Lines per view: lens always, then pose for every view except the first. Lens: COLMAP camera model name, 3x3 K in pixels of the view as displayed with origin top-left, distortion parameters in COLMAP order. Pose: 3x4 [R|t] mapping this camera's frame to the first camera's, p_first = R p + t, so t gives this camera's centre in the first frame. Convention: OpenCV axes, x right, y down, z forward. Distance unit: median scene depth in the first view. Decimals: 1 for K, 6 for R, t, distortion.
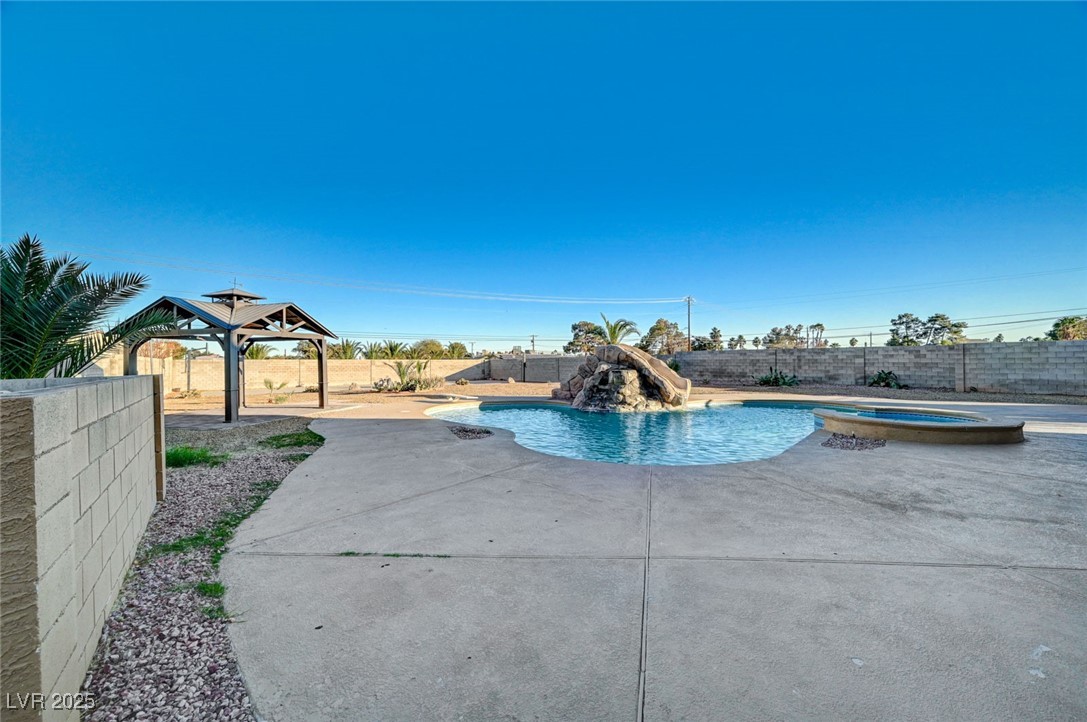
lens RADIAL K [[440.6, 0, 543.5], [0, 440.6, 361.0], [0, 0, 1]] dist [-0.000836, -0.000037]
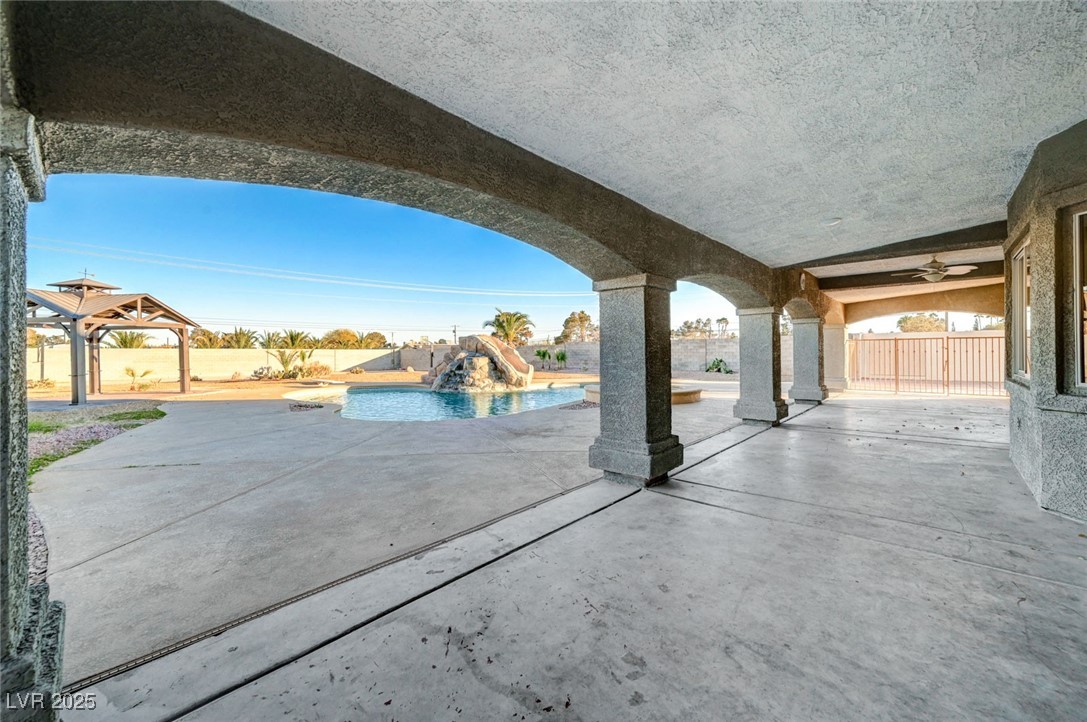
lens RADIAL K [[436.8, 0, 542.0], [0, 436.8, 353.7], [0, 0, 1]] dist [0.000102, 0.000008]
pose [[0.985744, 0.000704, 0.168249, 0.158669], [-0.001551, 0.999987, 0.004905, 0.005190], [-0.168244, -0.005096, 0.985732, -0.167547]]
